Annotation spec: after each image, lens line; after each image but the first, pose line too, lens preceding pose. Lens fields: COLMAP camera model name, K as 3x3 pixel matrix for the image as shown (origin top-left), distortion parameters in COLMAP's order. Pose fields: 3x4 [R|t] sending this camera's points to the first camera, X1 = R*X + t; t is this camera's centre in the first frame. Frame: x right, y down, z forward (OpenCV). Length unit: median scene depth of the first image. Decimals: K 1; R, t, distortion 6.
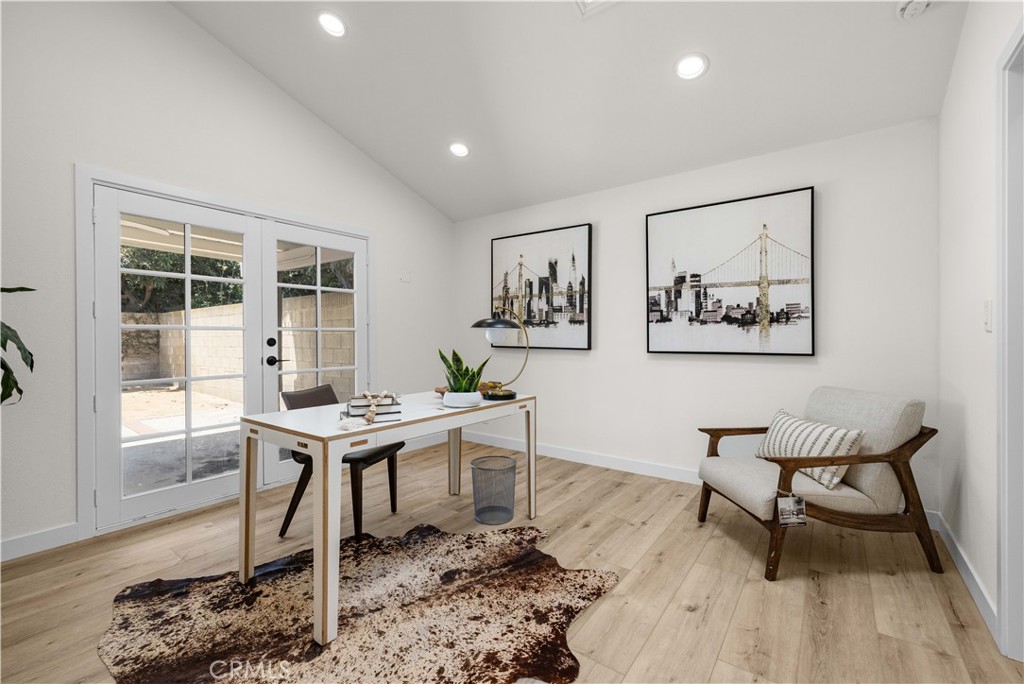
lens RADIAL K [[433.2, 0, 513.1], [0, 433.2, 336.6], [0, 0, 1]] dist [0.001218, 0.000741]
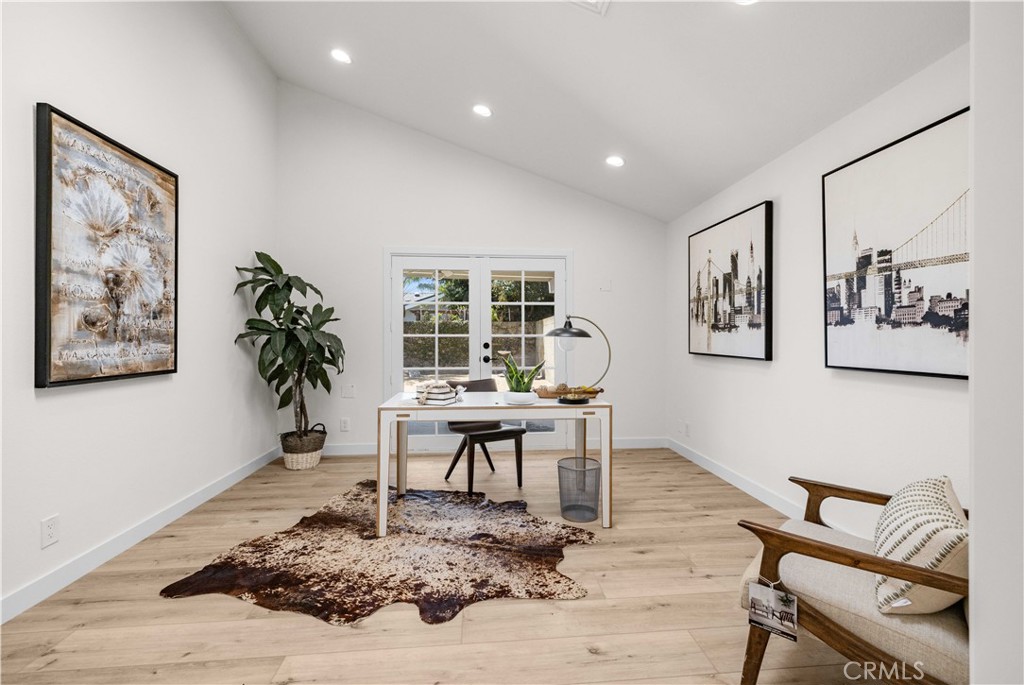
lens RADIAL K [[433.2, 0, 515.1], [0, 433.2, 336.6], [0, 0, 1]] dist [0.001218, 0.000741]
pose [[0.663735, -0.001747, -0.747965, 0.672157], [-0.000260, 0.999997, -0.002567, -0.016105], [0.747967, 0.001898, 0.663733, 0.190807]]
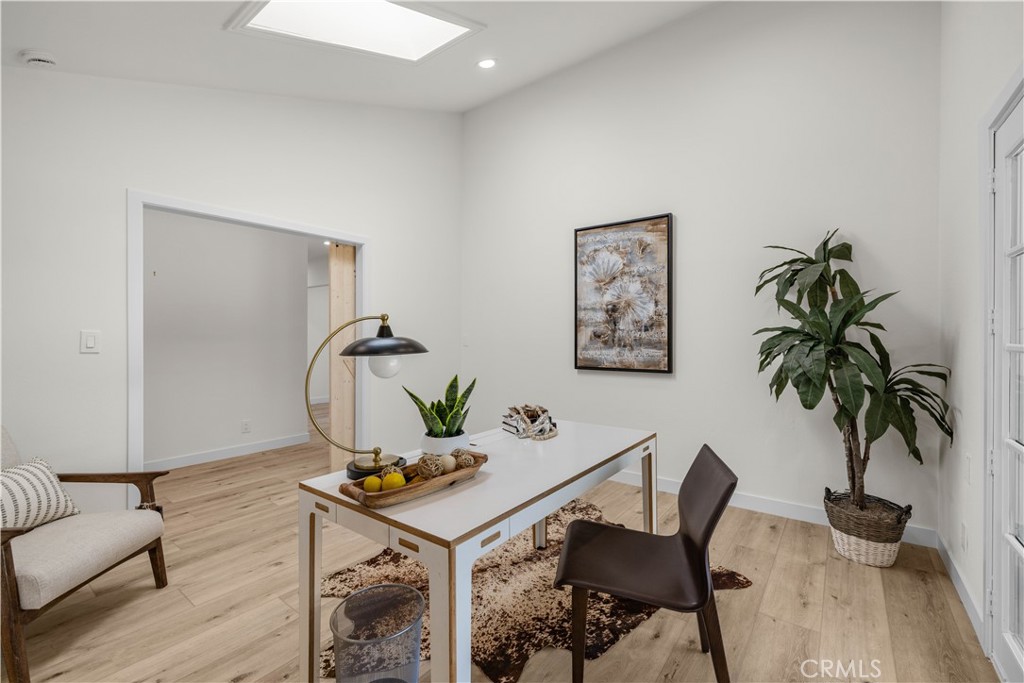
lens RADIAL K [[433.2, 0, 520.2], [0, 433.2, 336.7], [0, 0, 1]] dist [0.001218, 0.000741]
pose [[-0.999994, 0.003068, 0.001611, -0.226451], [0.003065, 0.999993, -0.001955, -0.039807], [-0.001617, -0.001950, -0.999997, 1.595187]]
